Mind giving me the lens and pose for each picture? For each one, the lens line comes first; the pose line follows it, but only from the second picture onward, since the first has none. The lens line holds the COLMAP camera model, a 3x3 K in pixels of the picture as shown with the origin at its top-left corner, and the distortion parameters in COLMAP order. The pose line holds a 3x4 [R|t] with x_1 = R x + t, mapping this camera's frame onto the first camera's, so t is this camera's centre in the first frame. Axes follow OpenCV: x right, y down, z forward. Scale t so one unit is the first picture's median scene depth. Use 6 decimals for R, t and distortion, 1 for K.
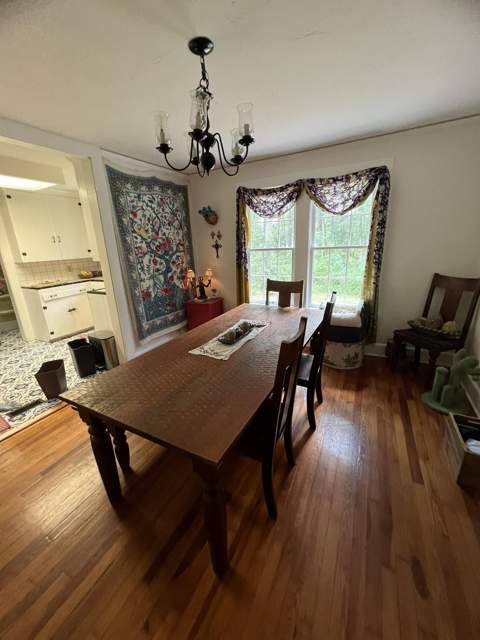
lens RADIAL K [[257.3, 0, 239.0], [0, 257.3, 321.0], [0, 0, 1]] dist [-0.000578, 0.000547]
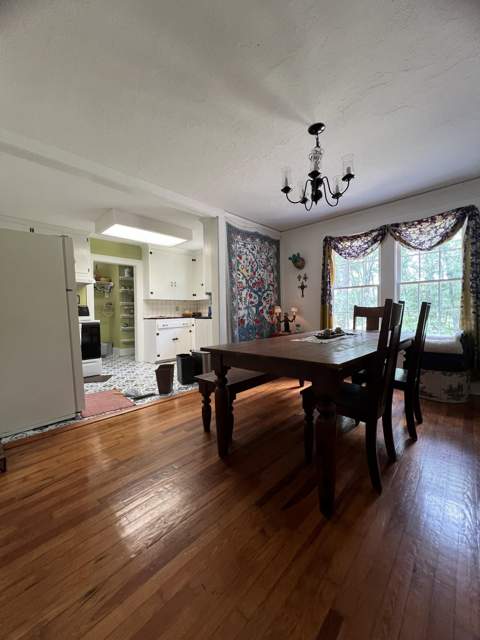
lens RADIAL K [[257.3, 0, 238.8], [0, 257.3, 319.9], [0, 0, 1]] dist [-0.000578, 0.000547]
pose [[0.963551, 0.033134, -0.265463, -0.066406], [-0.100646, 0.964297, -0.244954, 0.200303], [0.247869, 0.262744, 0.932484, -0.108999]]
